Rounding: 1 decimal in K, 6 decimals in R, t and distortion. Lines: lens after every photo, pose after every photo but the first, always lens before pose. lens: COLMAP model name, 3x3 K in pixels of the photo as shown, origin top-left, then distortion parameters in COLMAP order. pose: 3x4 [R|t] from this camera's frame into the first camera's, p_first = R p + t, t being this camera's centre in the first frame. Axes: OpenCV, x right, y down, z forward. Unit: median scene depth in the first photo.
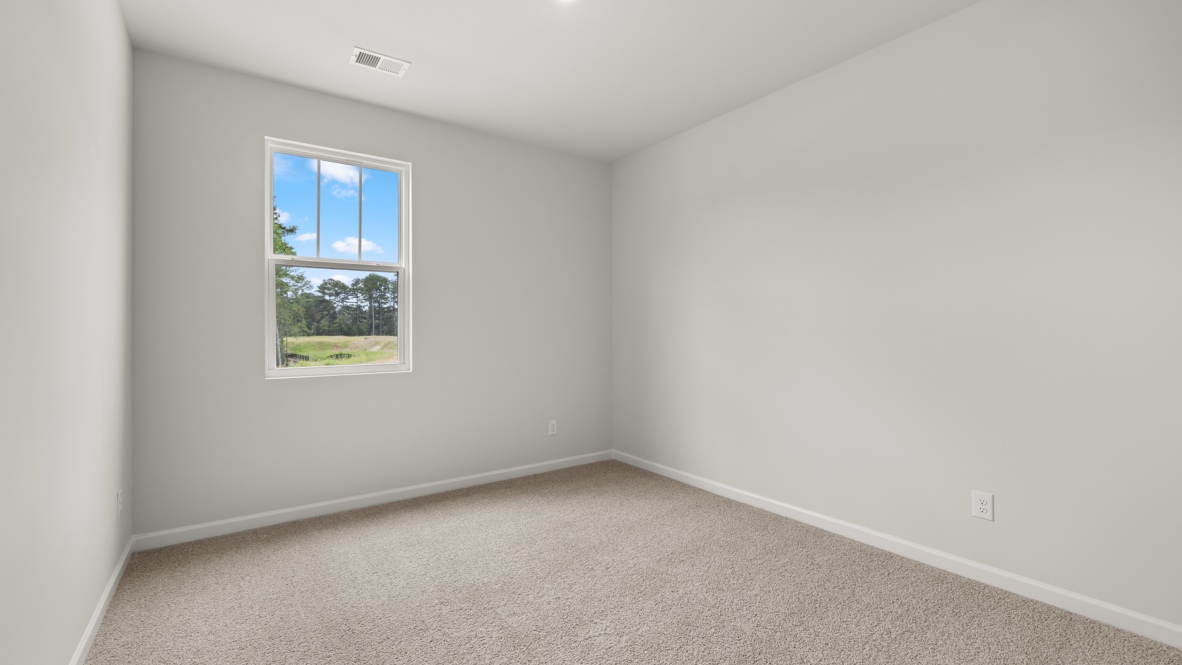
lens RADIAL K [[501.2, 0, 584.4], [0, 501.2, 326.4], [0, 0, 1]] dist [-0.001720, 0.000168]
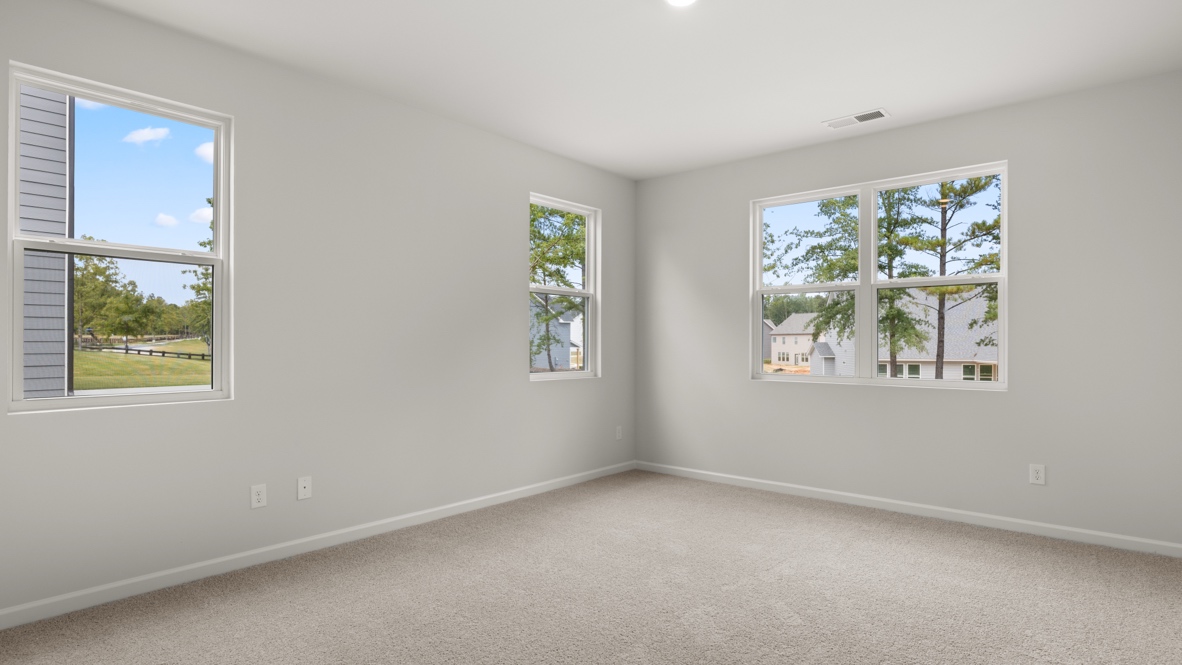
lens RADIAL K [[641.8, 0, 591.3], [0, 641.8, 340.0], [0, 0, 1]] dist [0.003124, 0.000256]
pose [[0.965885, 0.010305, 0.258768, -0.152187], [-0.009519, 0.999945, -0.004292, 0.000694], [-0.258798, 0.001682, 0.965930, -0.103419]]
